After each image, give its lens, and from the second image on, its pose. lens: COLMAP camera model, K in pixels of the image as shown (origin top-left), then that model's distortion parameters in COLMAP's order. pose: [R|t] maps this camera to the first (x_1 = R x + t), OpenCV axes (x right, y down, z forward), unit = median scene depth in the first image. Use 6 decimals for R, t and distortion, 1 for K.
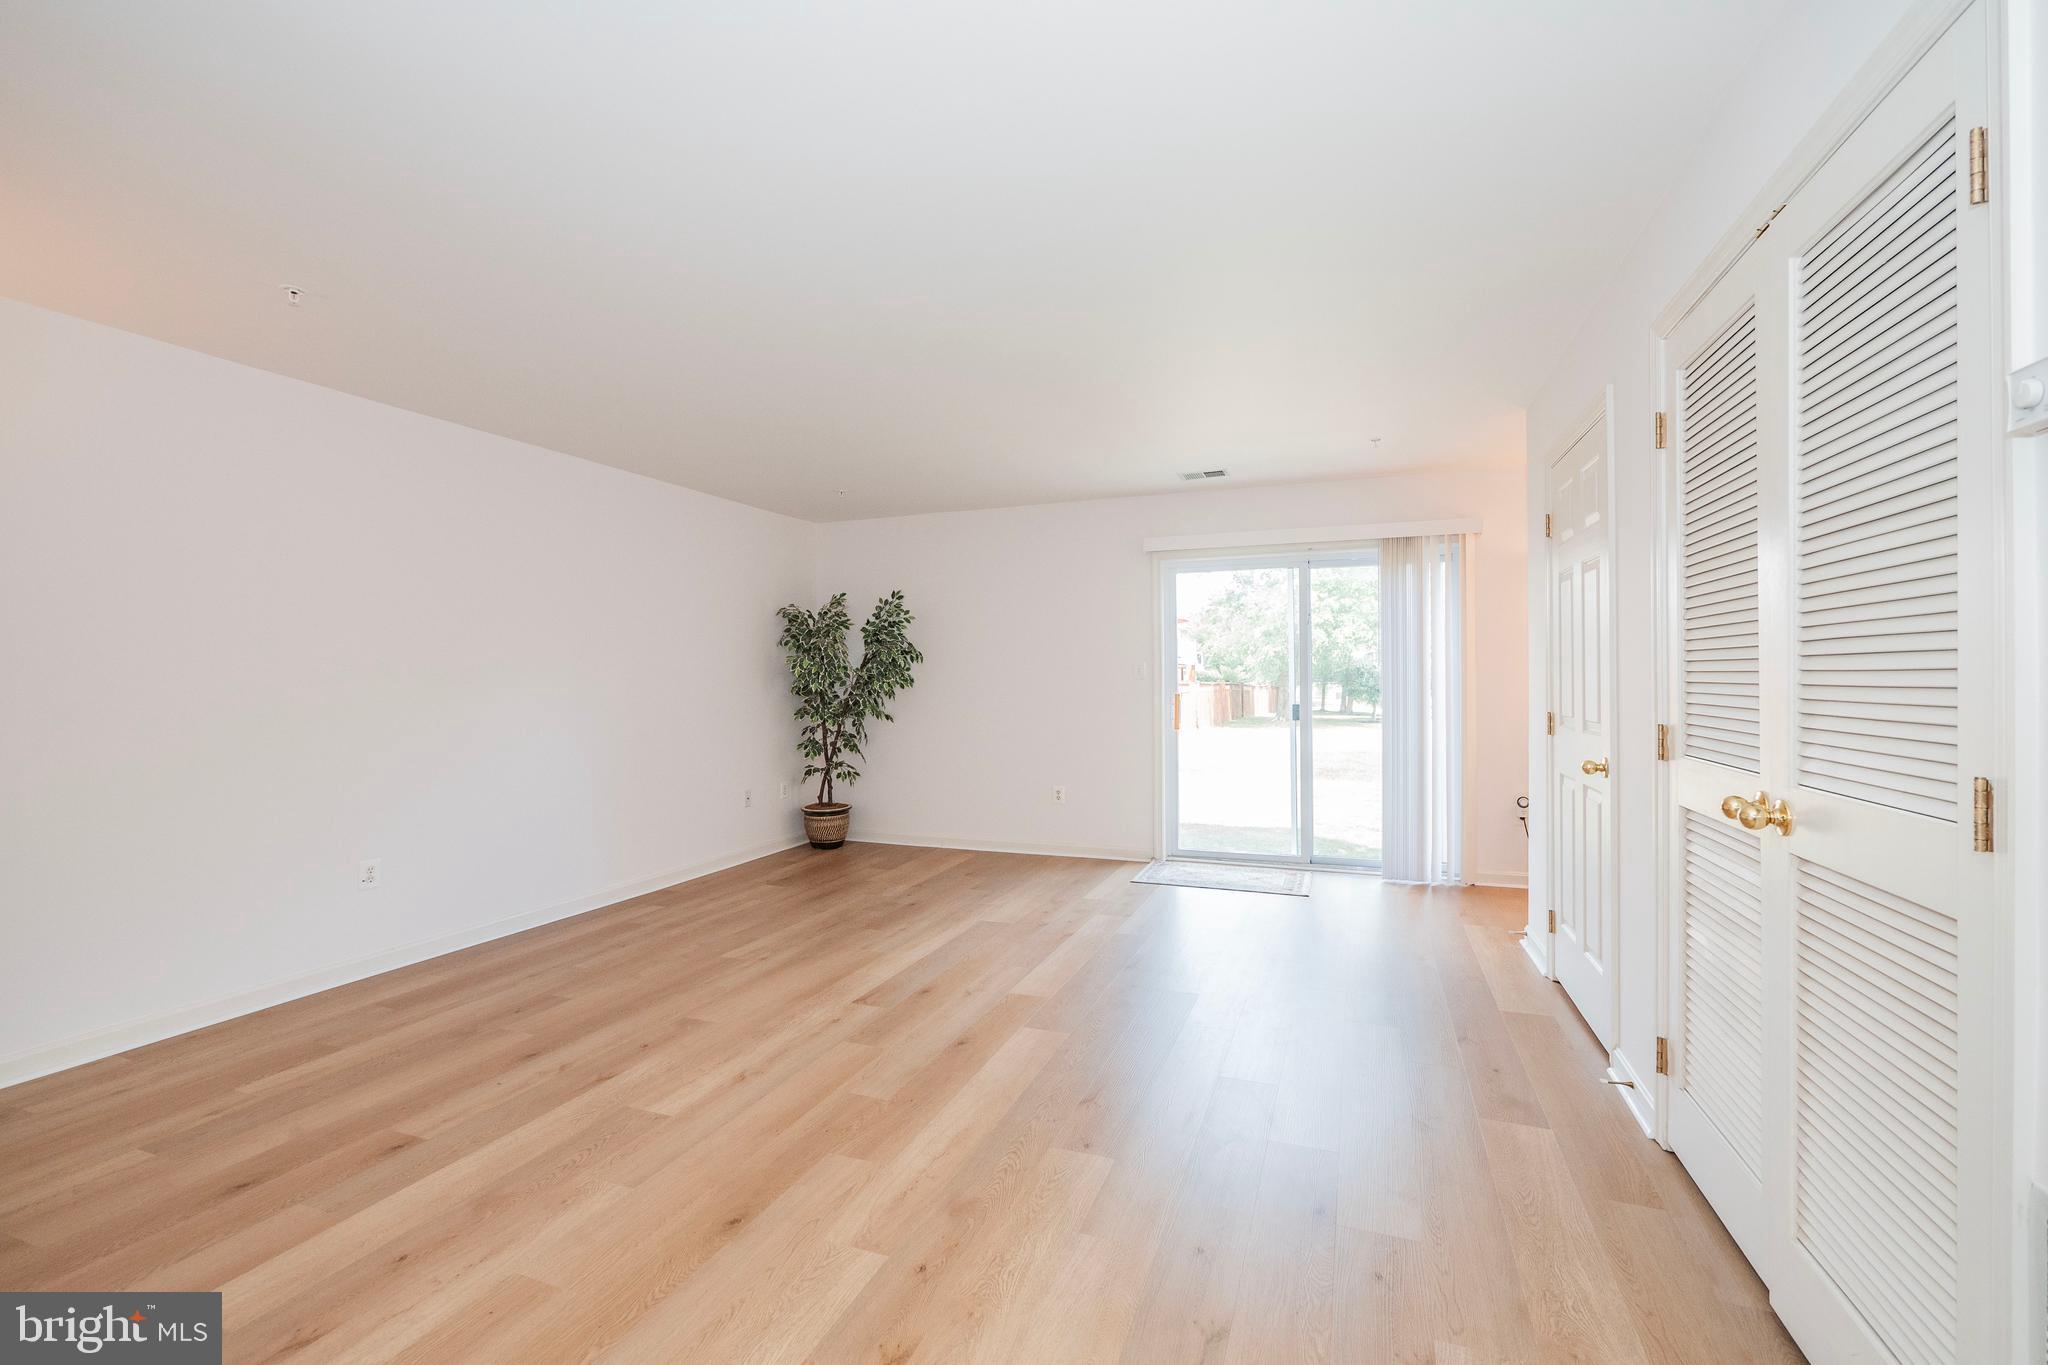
lens RADIAL K [[861.4, 0, 1028.3], [0, 861.4, 681.0], [0, 0, 1]] dist [-0.008044, 0.001239]
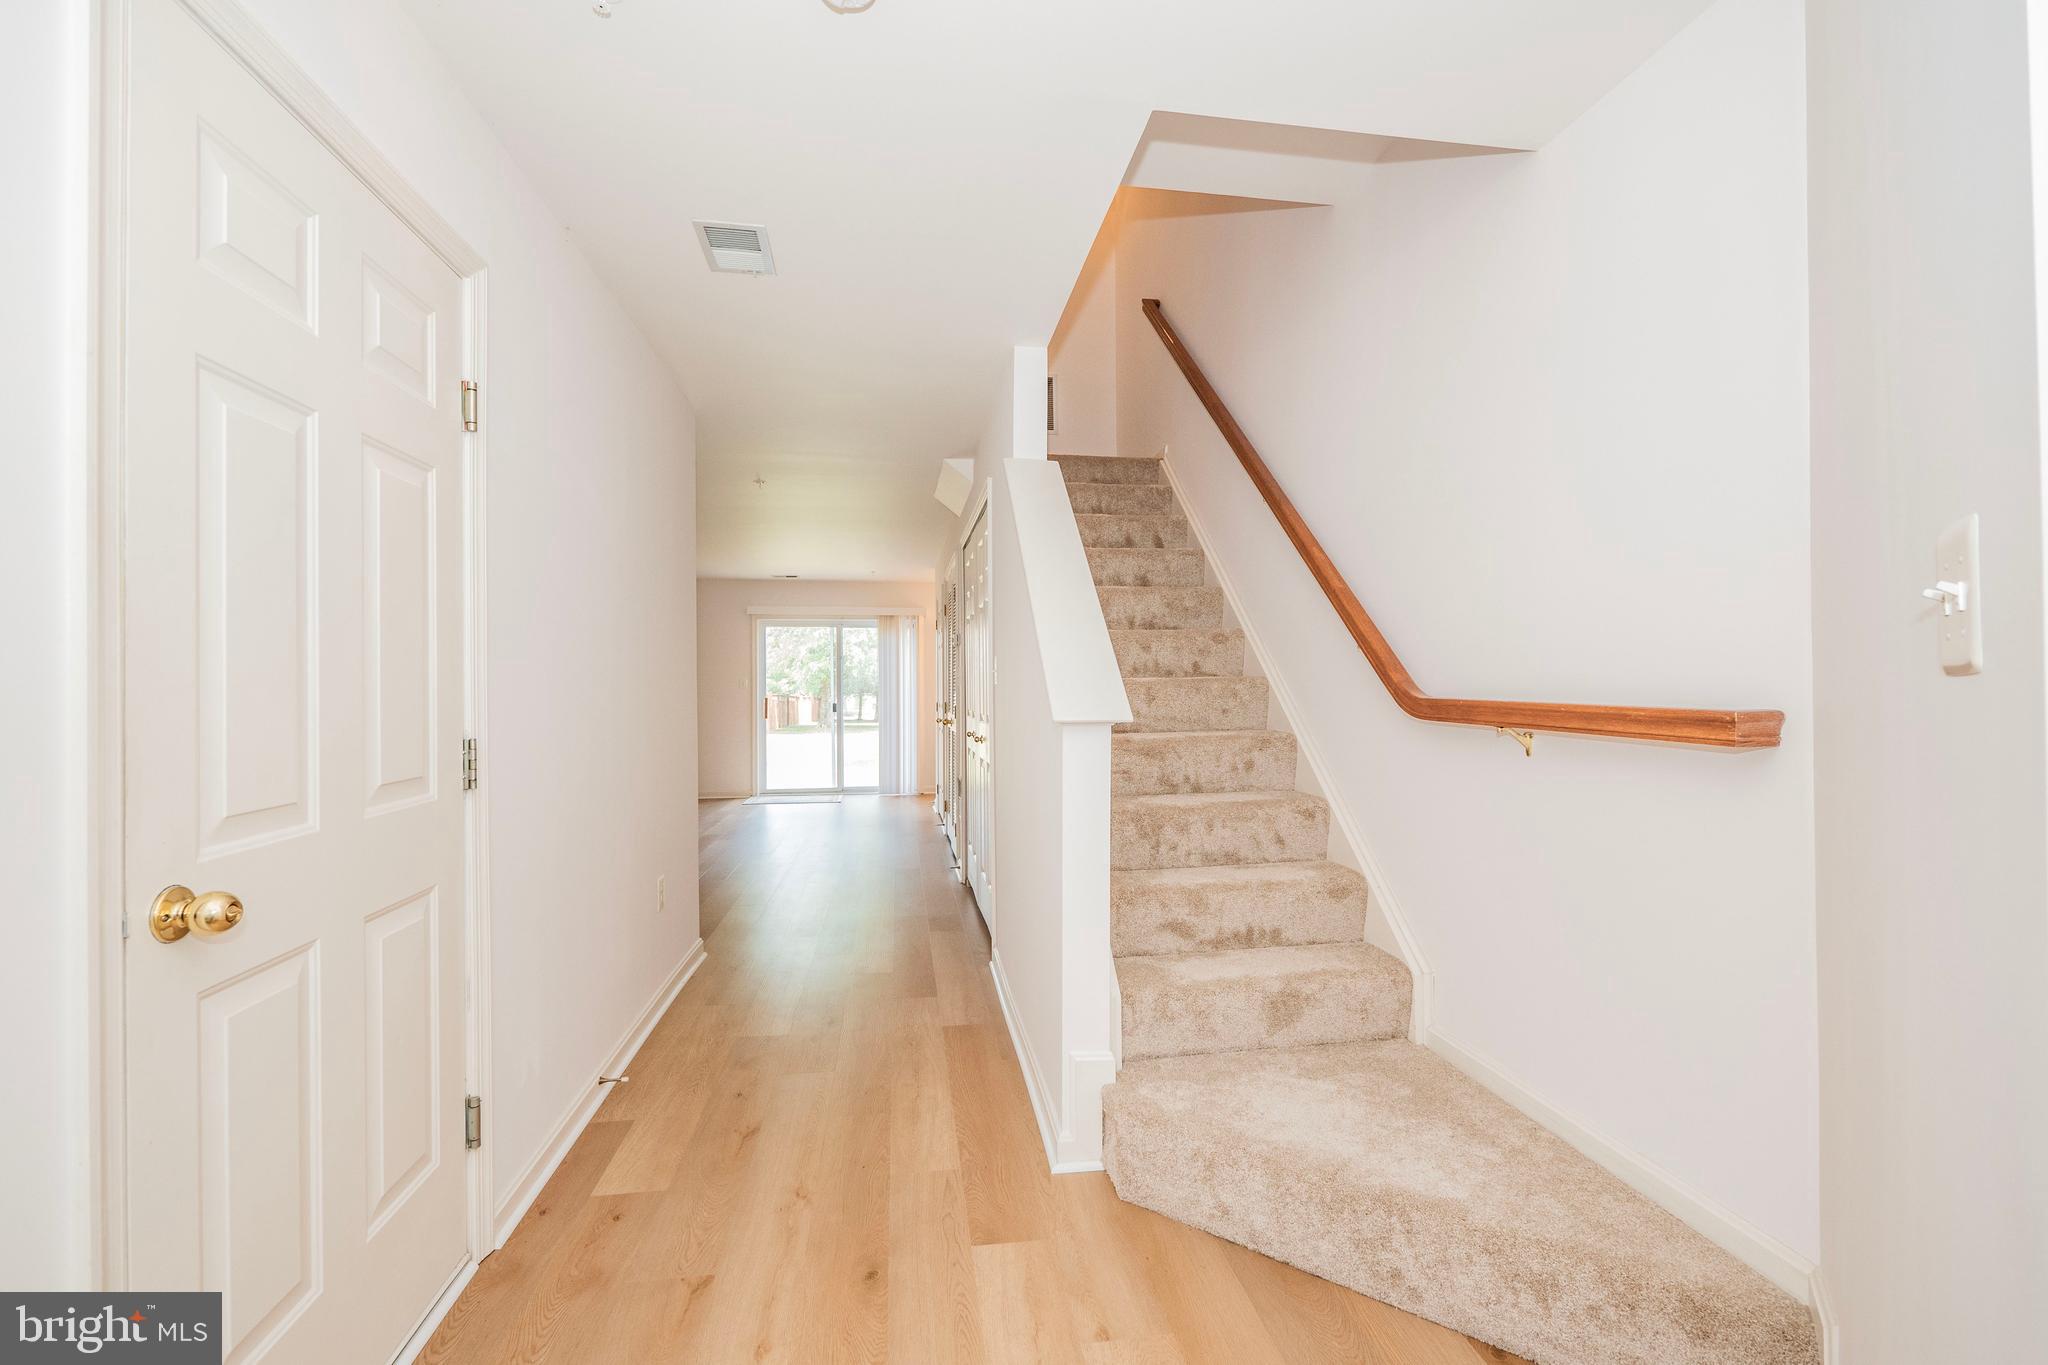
lens RADIAL K [[861.4, 0, 1029.8], [0, 861.4, 686.7], [0, 0, 1]] dist [-0.008044, 0.001239]
pose [[0.866683, 0.002670, 0.498853, -0.345158], [0.001155, 0.999972, -0.007358, 0.010548], [-0.498859, 0.006954, 0.866655, -1.131528]]
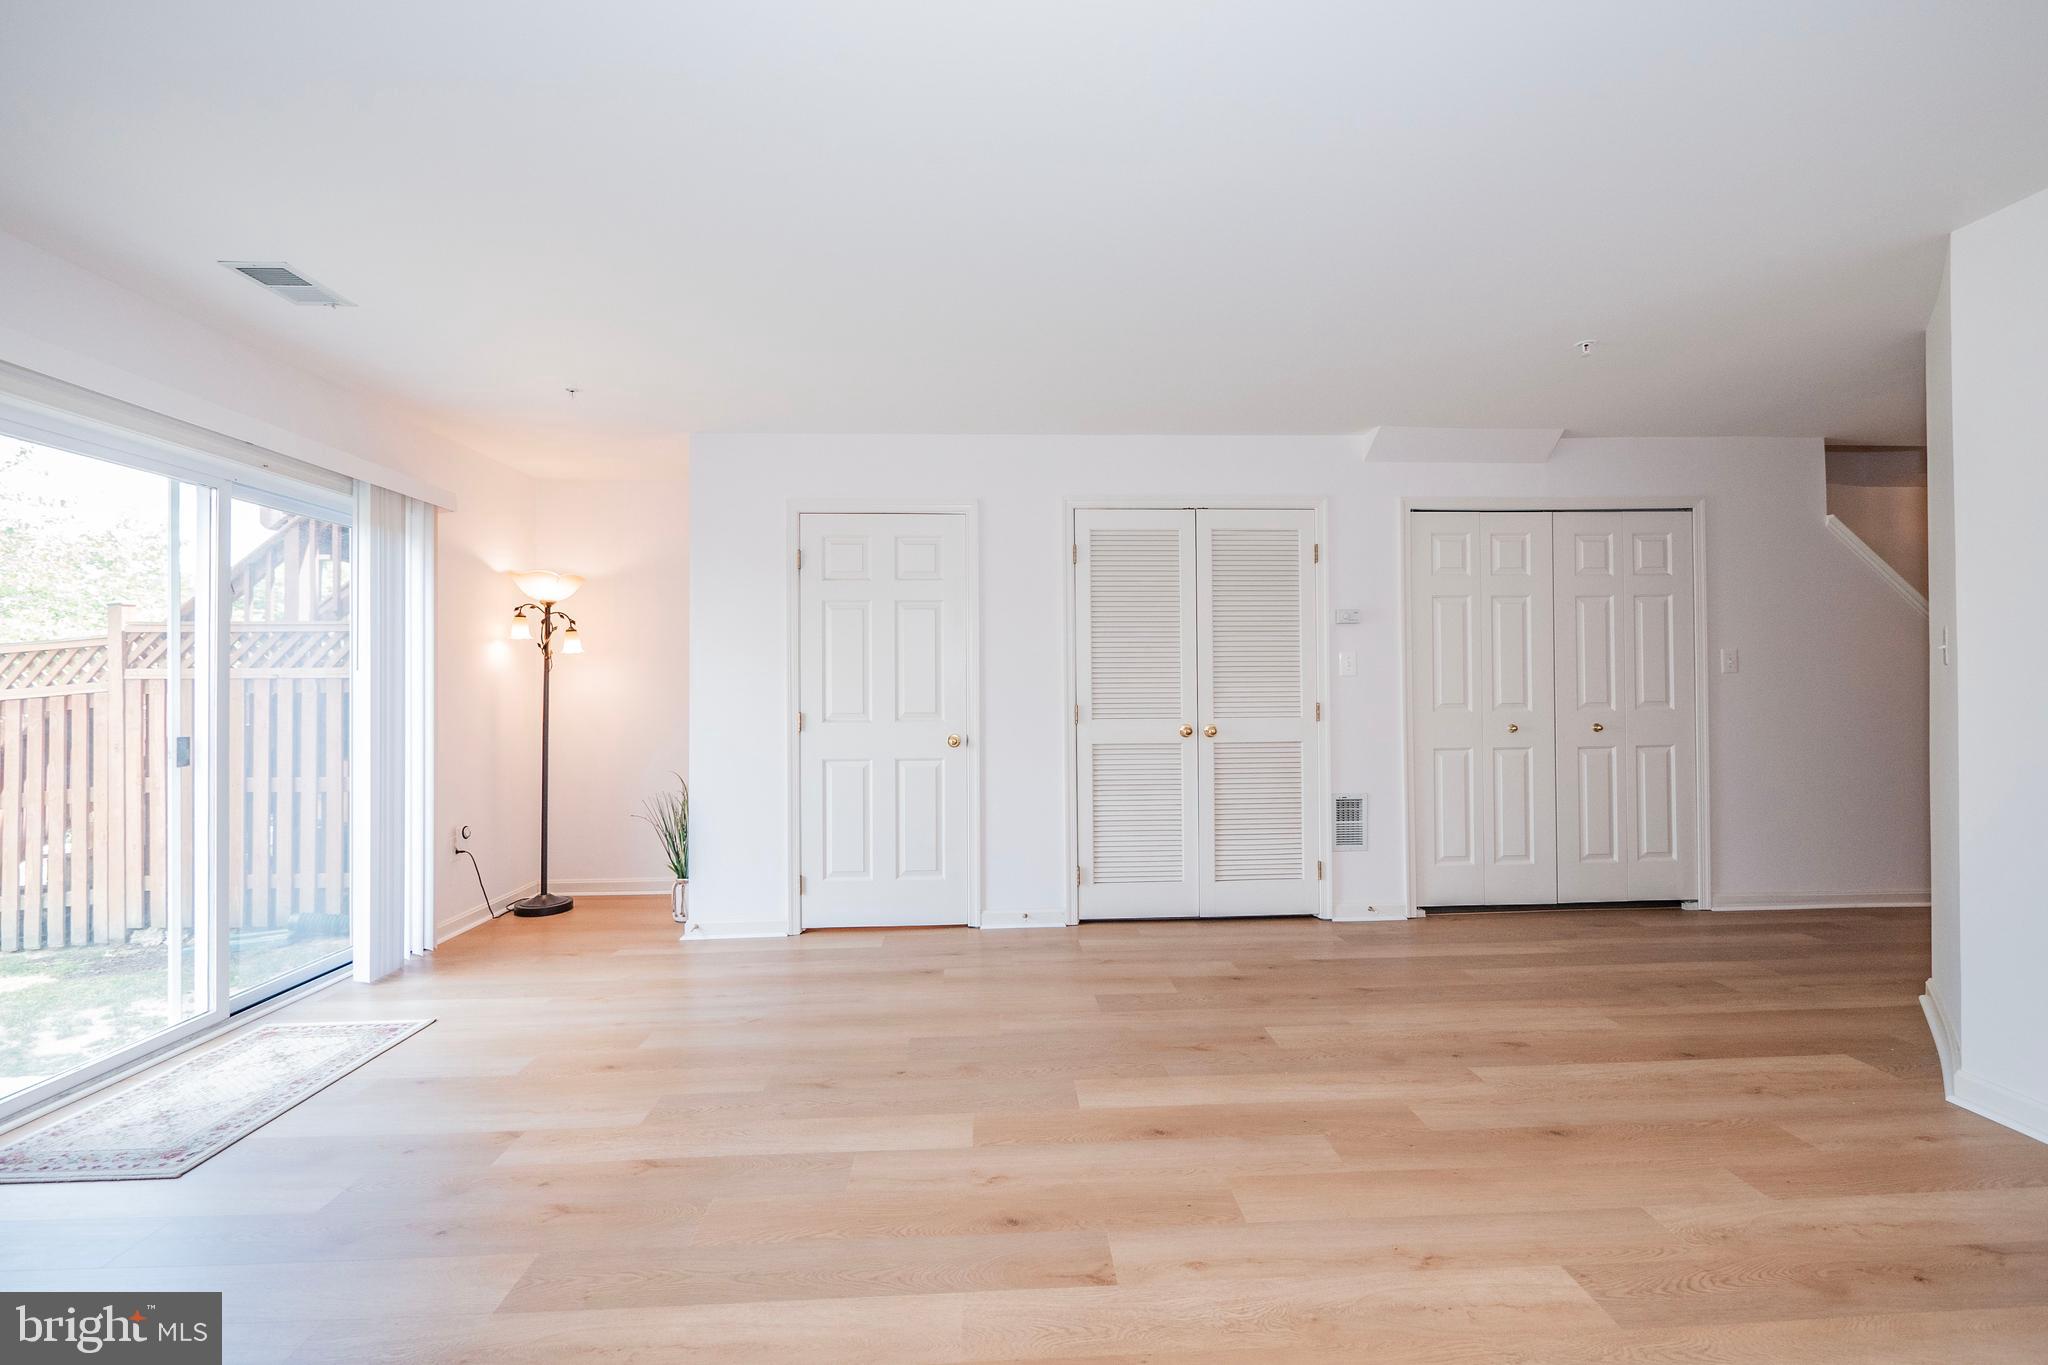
lens RADIAL K [[861.4, 0, 1024.5], [0, 861.4, 688.5], [0, 0, 1]] dist [-0.008044, 0.001239]
pose [[-0.401706, 0.007259, 0.915740, -0.596926], [0.013022, 0.999913, -0.002214, 0.009189], [-0.915676, 0.011036, -0.401766, 1.127778]]
